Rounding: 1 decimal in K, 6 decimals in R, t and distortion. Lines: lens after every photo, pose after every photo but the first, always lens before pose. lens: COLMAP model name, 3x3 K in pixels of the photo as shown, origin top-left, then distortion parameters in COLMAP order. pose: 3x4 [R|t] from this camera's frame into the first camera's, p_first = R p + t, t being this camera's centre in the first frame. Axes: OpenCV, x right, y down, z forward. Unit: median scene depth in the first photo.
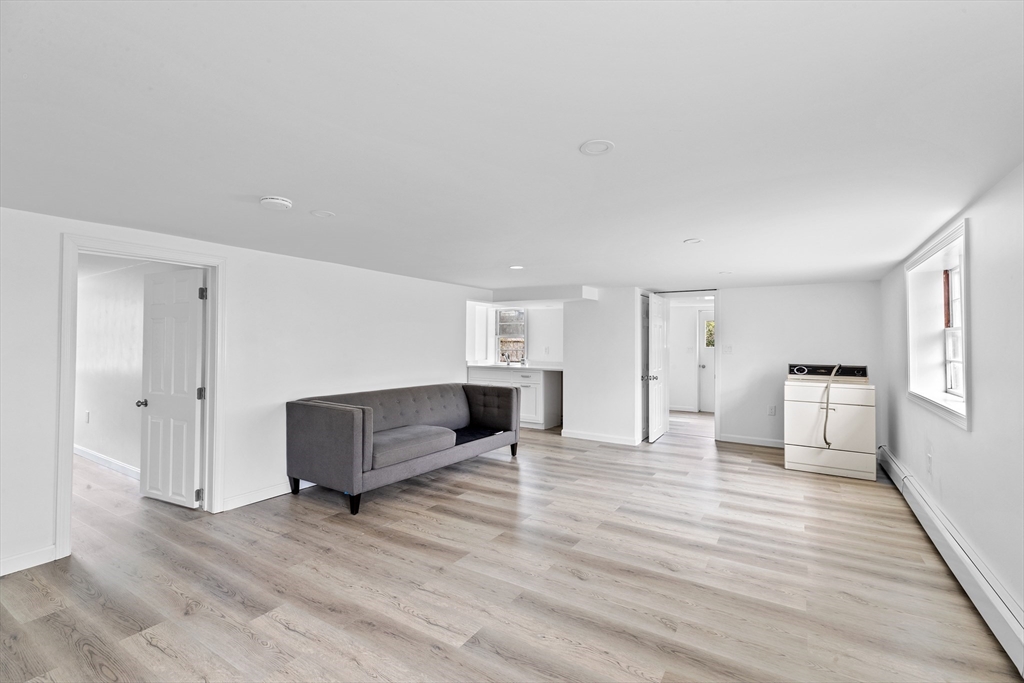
lens RADIAL K [[457.6, 0, 512.1], [0, 457.6, 342.8], [0, 0, 1]] dist [0.005714, -0.001601]
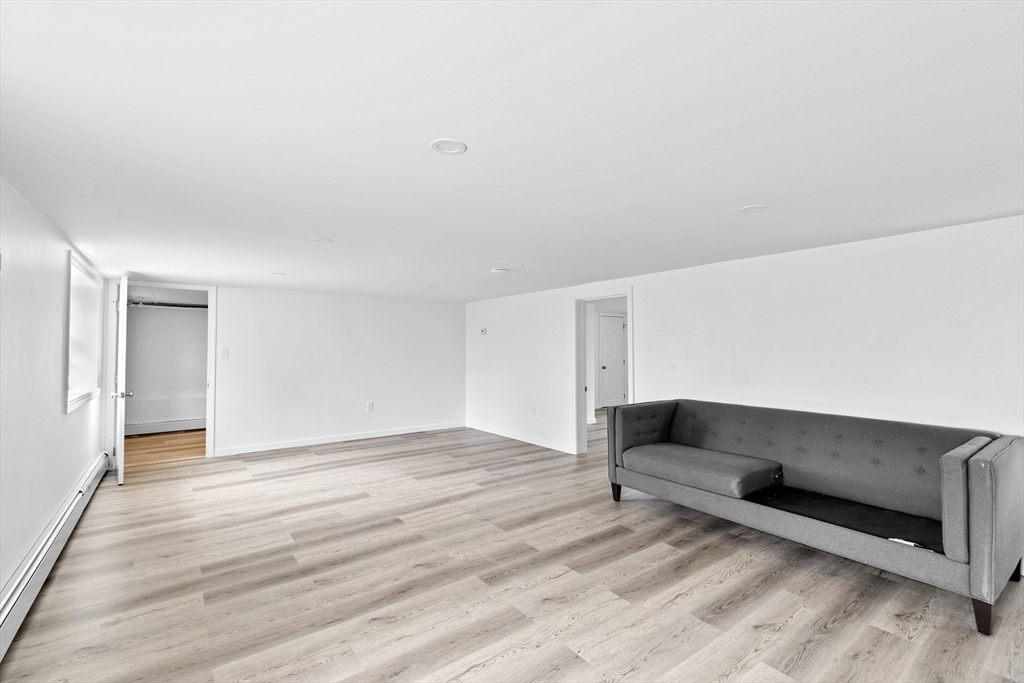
lens RADIAL K [[457.6, 0, 512.1], [0, 457.6, 338.6], [0, 0, 1]] dist [0.005714, -0.001601]
pose [[-0.361521, -0.021413, -0.932118, 0.804593], [0.001834, 0.999718, -0.023677, 0.004840], [0.932362, -0.010269, -0.361380, 1.182449]]
